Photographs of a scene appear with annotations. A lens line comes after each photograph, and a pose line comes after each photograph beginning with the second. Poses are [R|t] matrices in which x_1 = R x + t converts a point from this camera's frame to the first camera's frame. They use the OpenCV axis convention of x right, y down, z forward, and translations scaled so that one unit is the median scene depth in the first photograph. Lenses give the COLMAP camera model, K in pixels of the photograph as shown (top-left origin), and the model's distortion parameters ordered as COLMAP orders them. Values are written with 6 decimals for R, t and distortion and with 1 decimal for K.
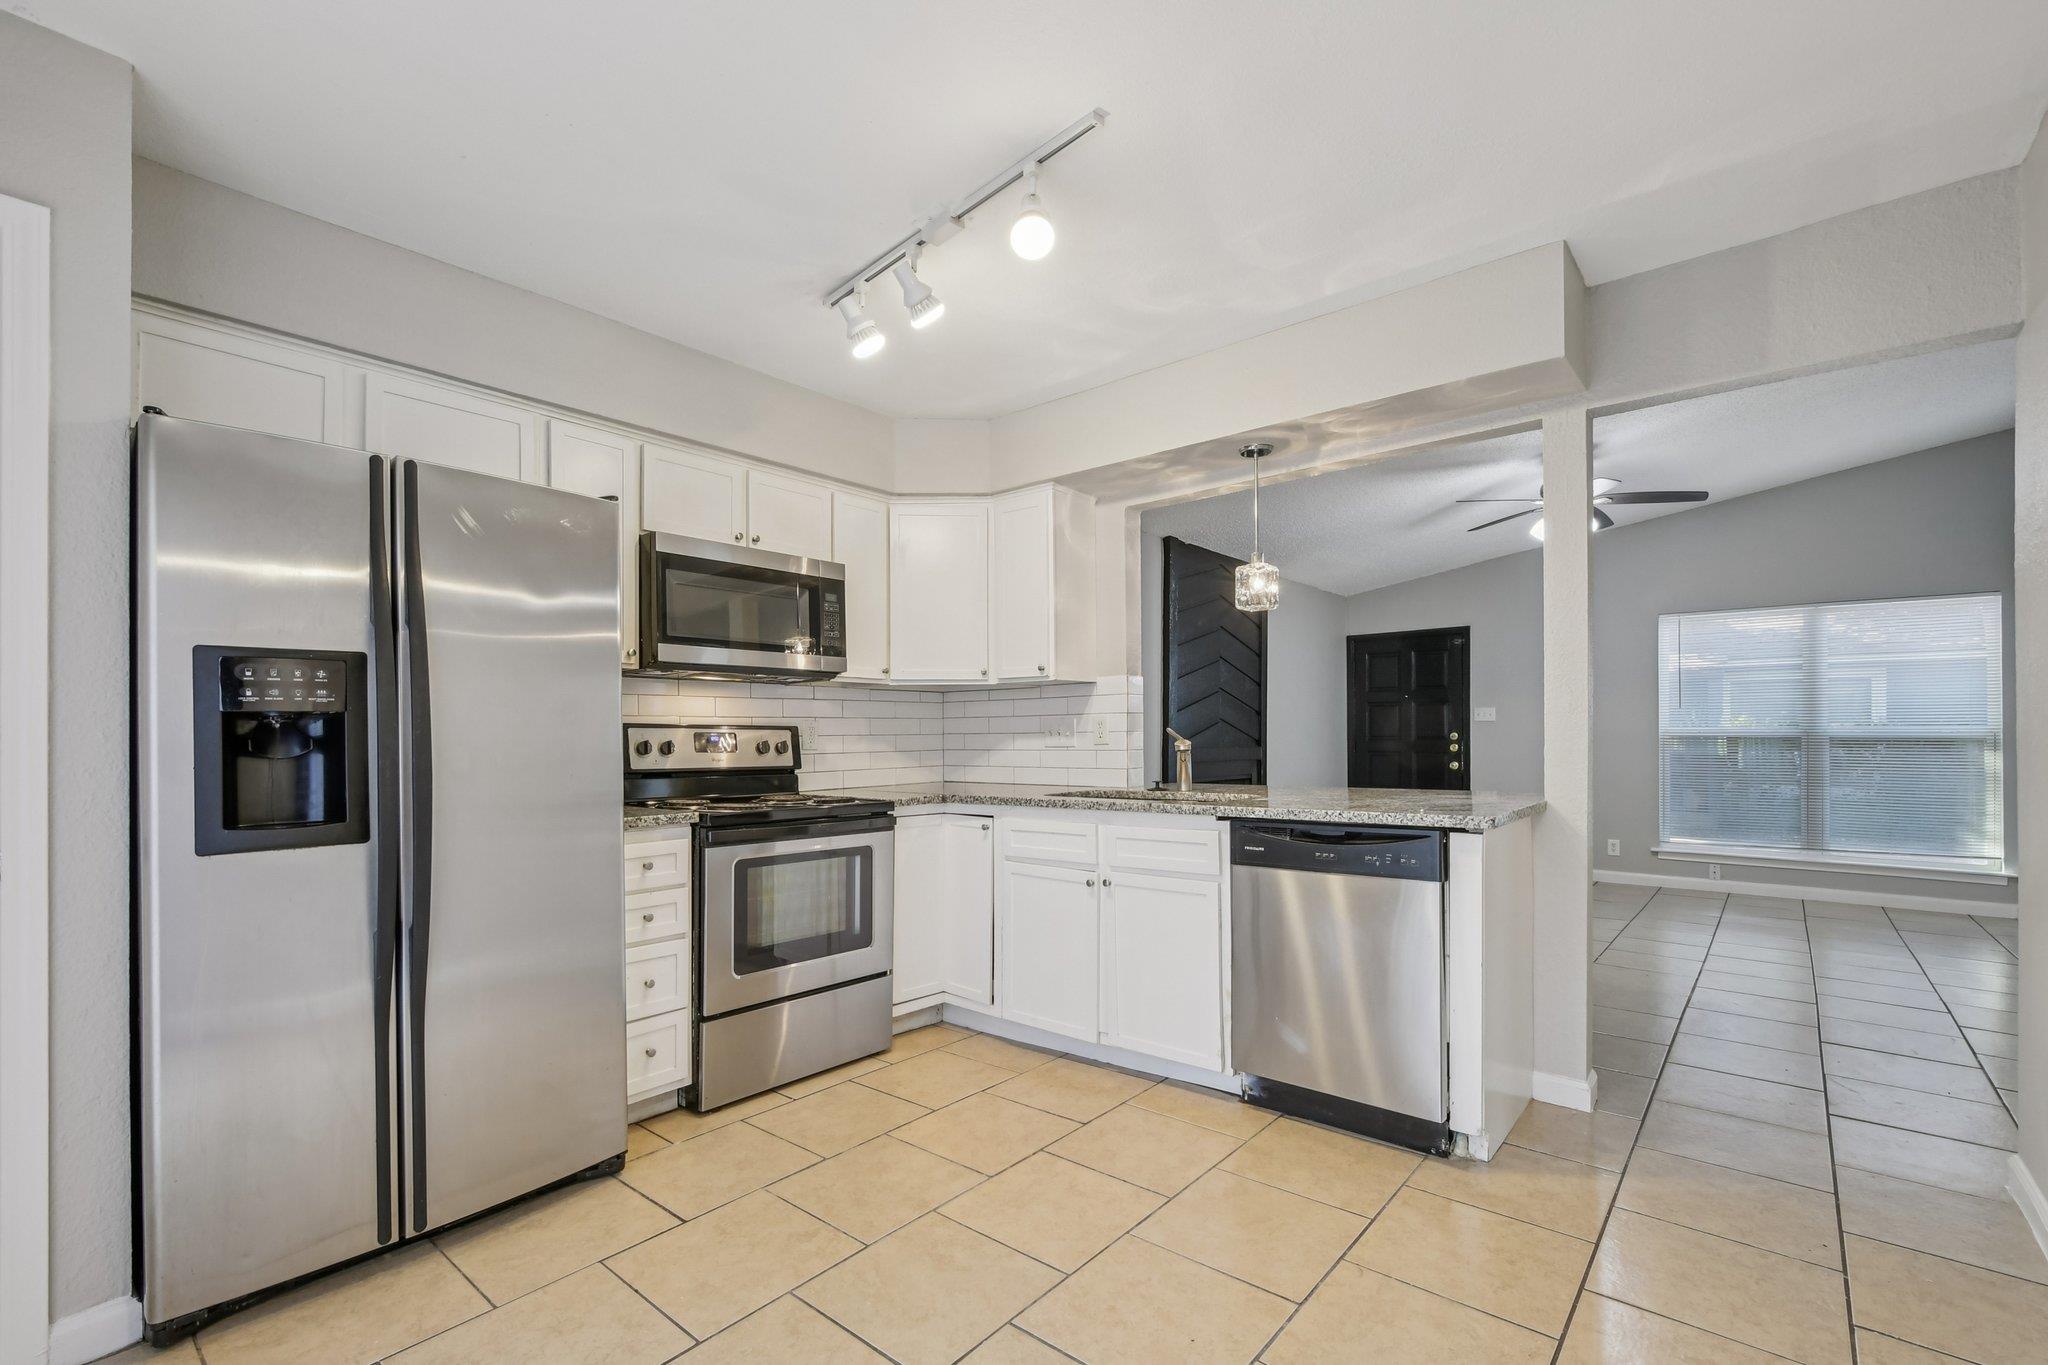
lens RADIAL K [[905.4, 0, 1004.7], [0, 905.4, 727.6], [0, 0, 1]] dist [0.004428, -0.002825]
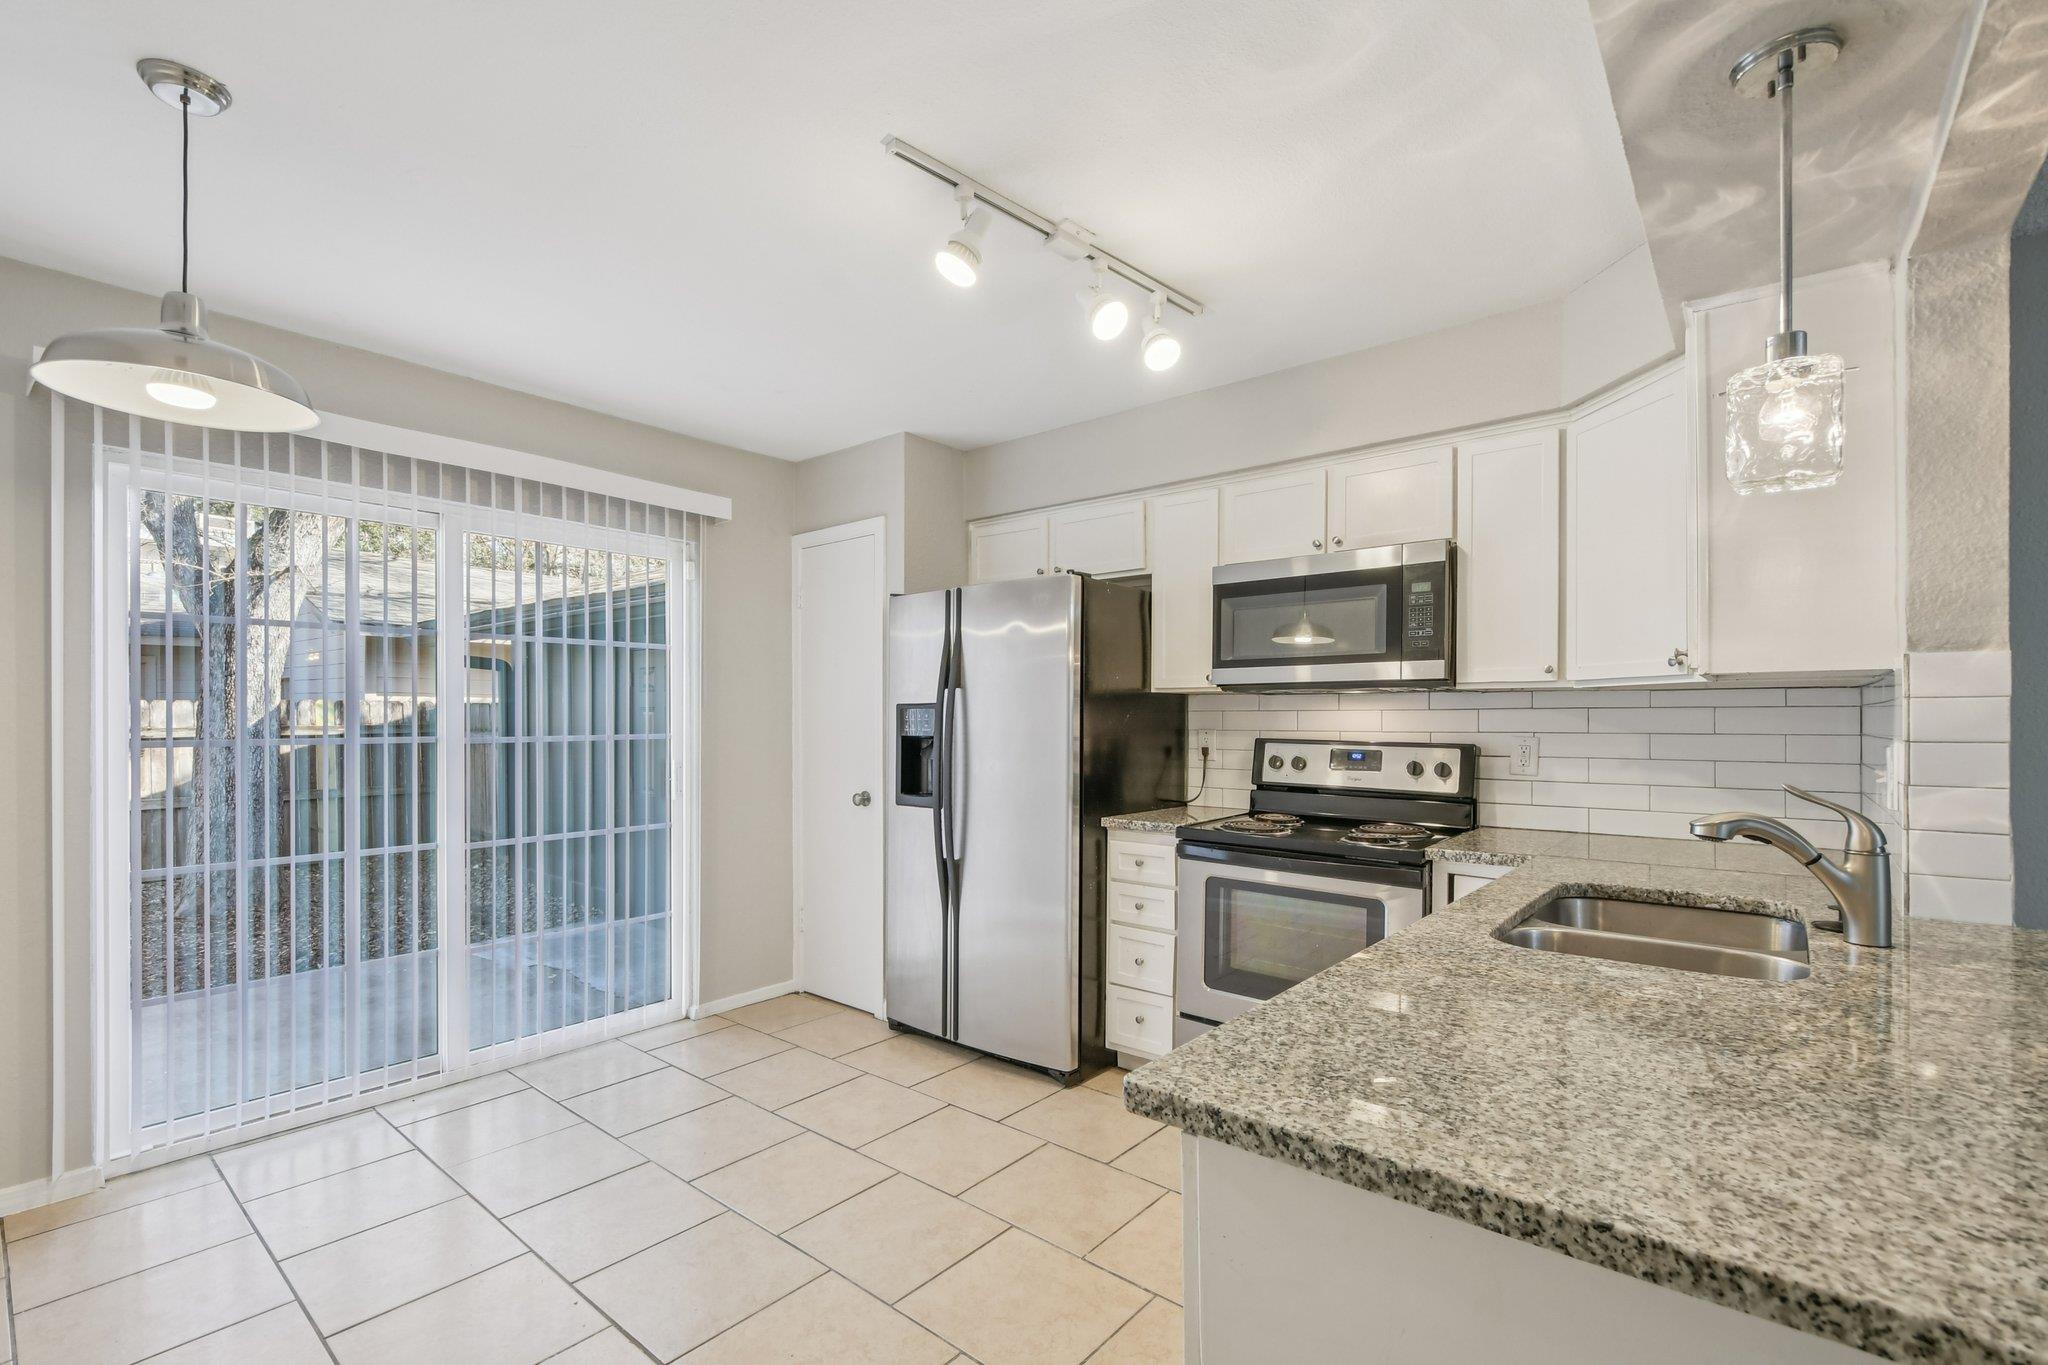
lens RADIAL K [[905.4, 0, 1028.9], [0, 905.4, 718.8], [0, 0, 1]] dist [0.004428, -0.002825]
pose [[0.024906, 0.013548, -0.999598, 0.584647], [0.008326, 0.999871, 0.013759, -0.040217], [0.999655, -0.008665, 0.024790, 0.611923]]
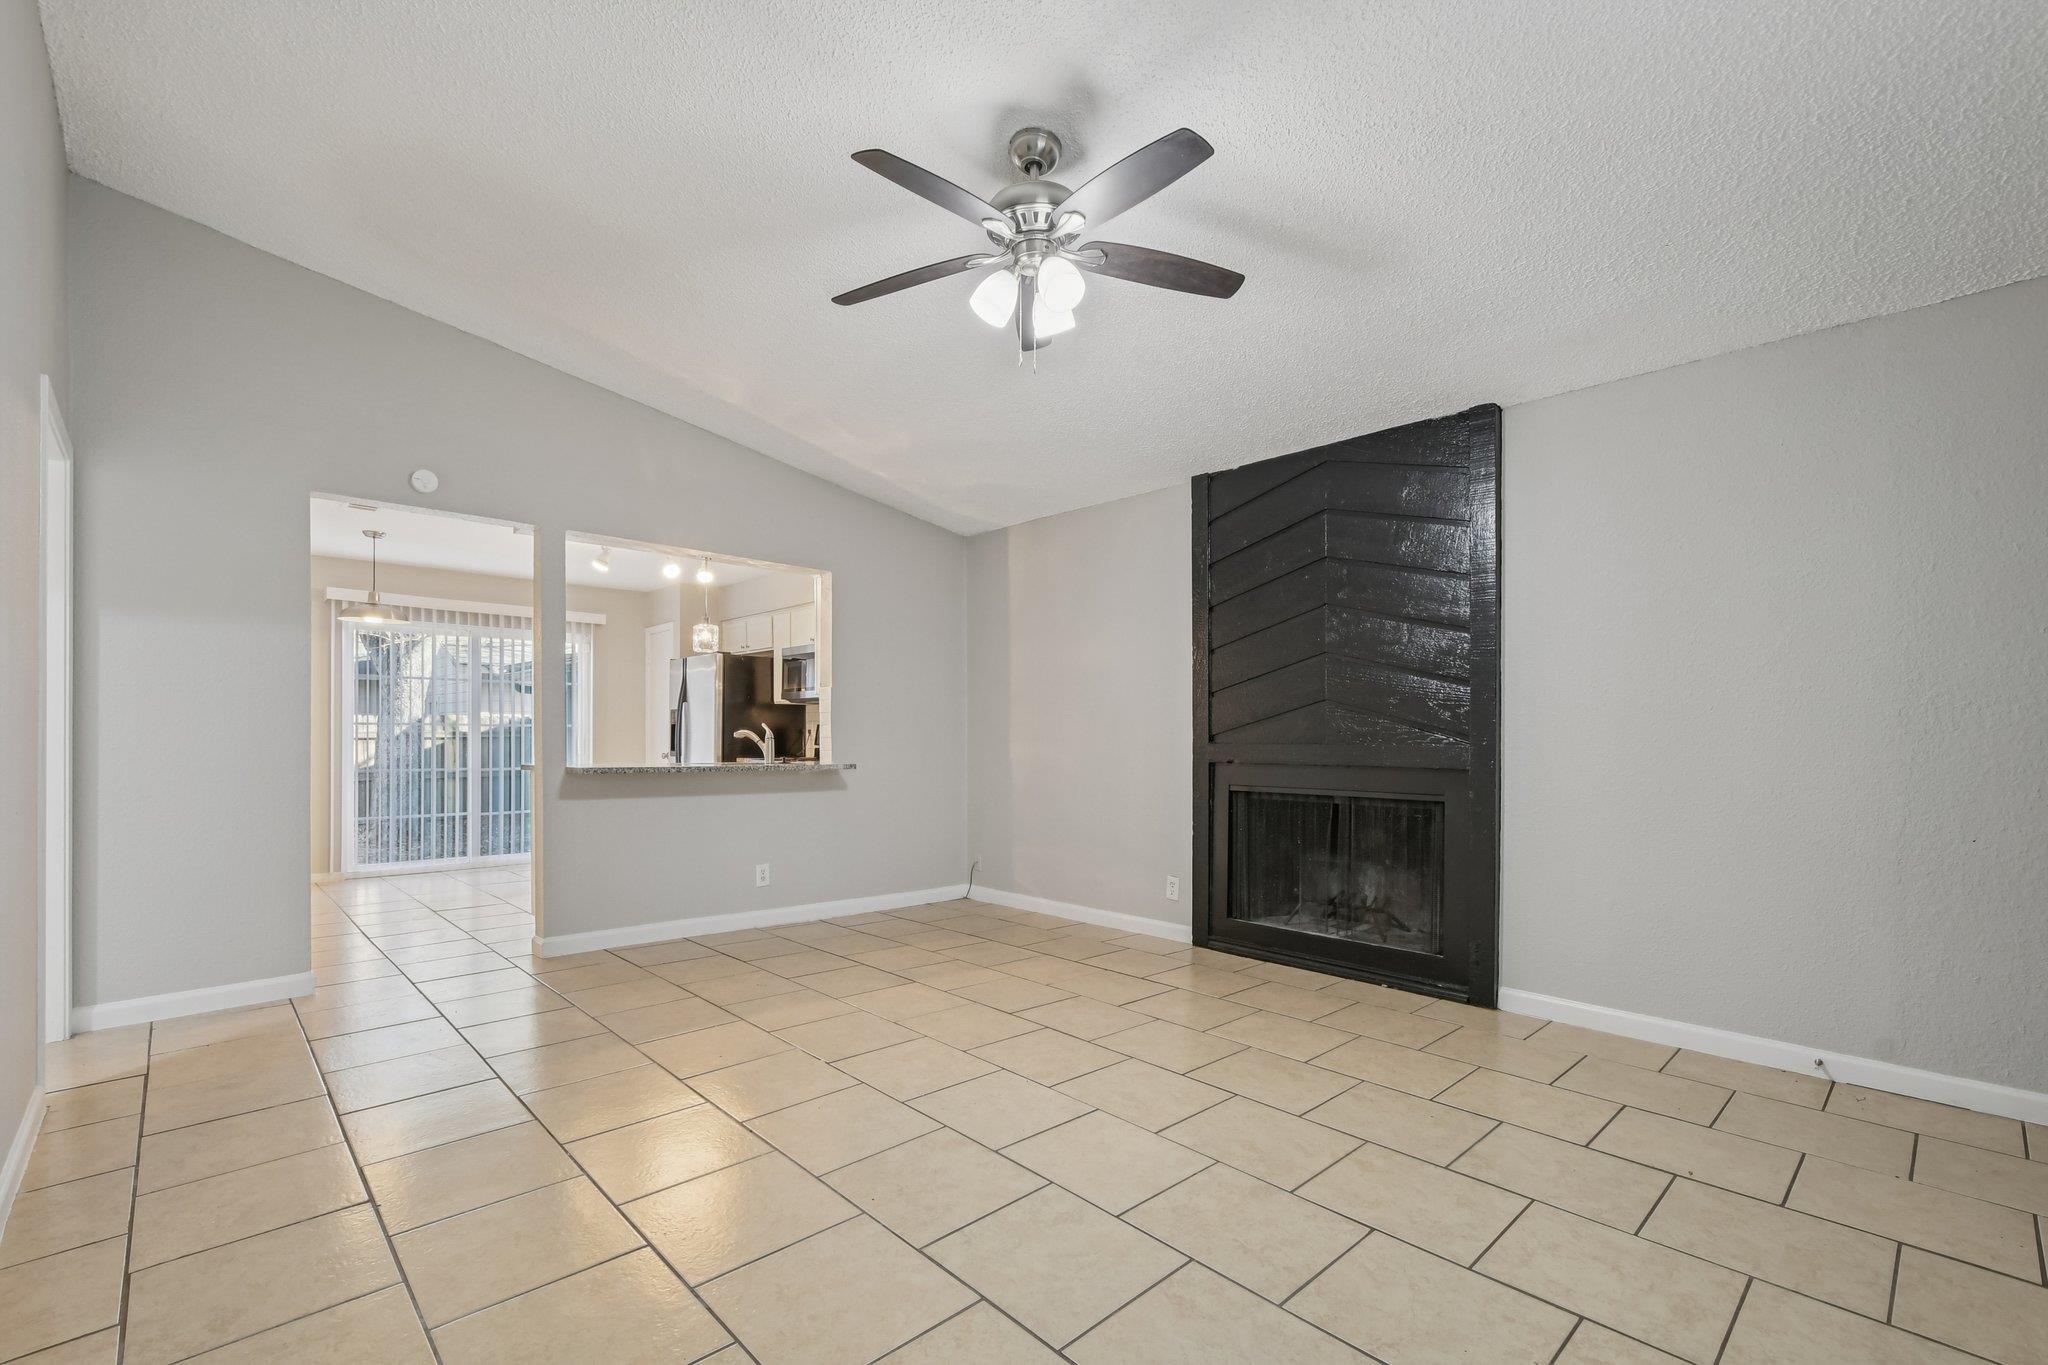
lens RADIAL K [[905.4, 0, 1019.3], [0, 905.4, 735.3], [0, 0, 1]] dist [0.004428, -0.002825]
pose [[-0.103563, 0.003161, -0.994618, 1.687415], [0.009511, 0.999952, 0.002187, 0.020823], [0.994577, -0.009233, -0.103588, 1.582611]]
